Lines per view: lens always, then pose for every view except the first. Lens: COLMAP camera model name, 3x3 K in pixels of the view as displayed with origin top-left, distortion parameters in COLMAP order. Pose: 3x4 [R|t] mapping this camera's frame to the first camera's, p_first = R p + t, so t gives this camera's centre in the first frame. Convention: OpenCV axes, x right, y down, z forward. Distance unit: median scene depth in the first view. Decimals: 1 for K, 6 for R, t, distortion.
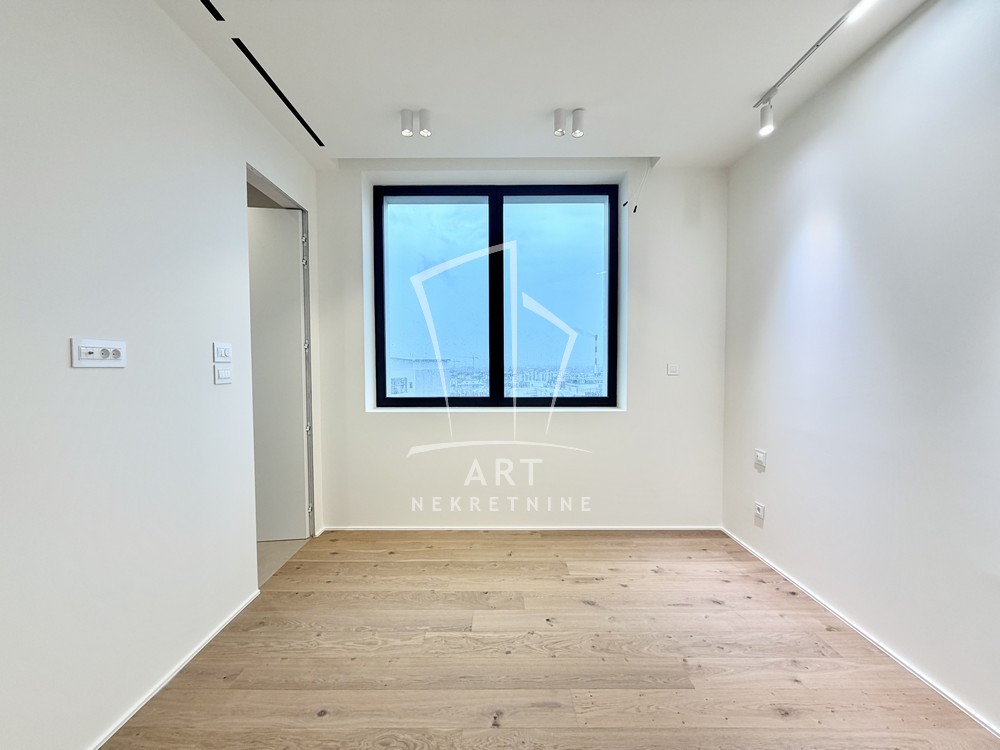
lens RADIAL K [[397.3, 0, 496.4], [0, 397.3, 376.3], [0, 0, 1]] dist [0.000746, 0.000006]
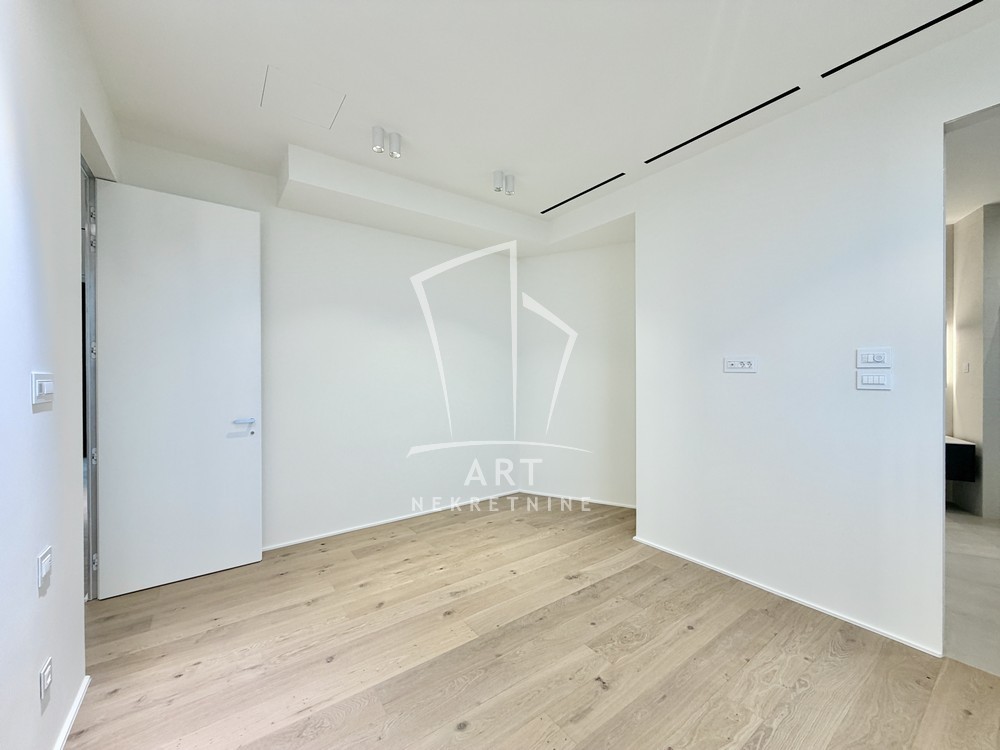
lens RADIAL K [[397.3, 0, 496.4], [0, 397.3, 376.3], [0, 0, 1]] dist [0.000746, 0.000006]
pose [[-0.809543, 0.009297, -0.586987, 0.837009], [-0.013295, 0.999328, 0.034163, -0.043991], [0.586910, 0.035460, -0.808875, 1.585761]]
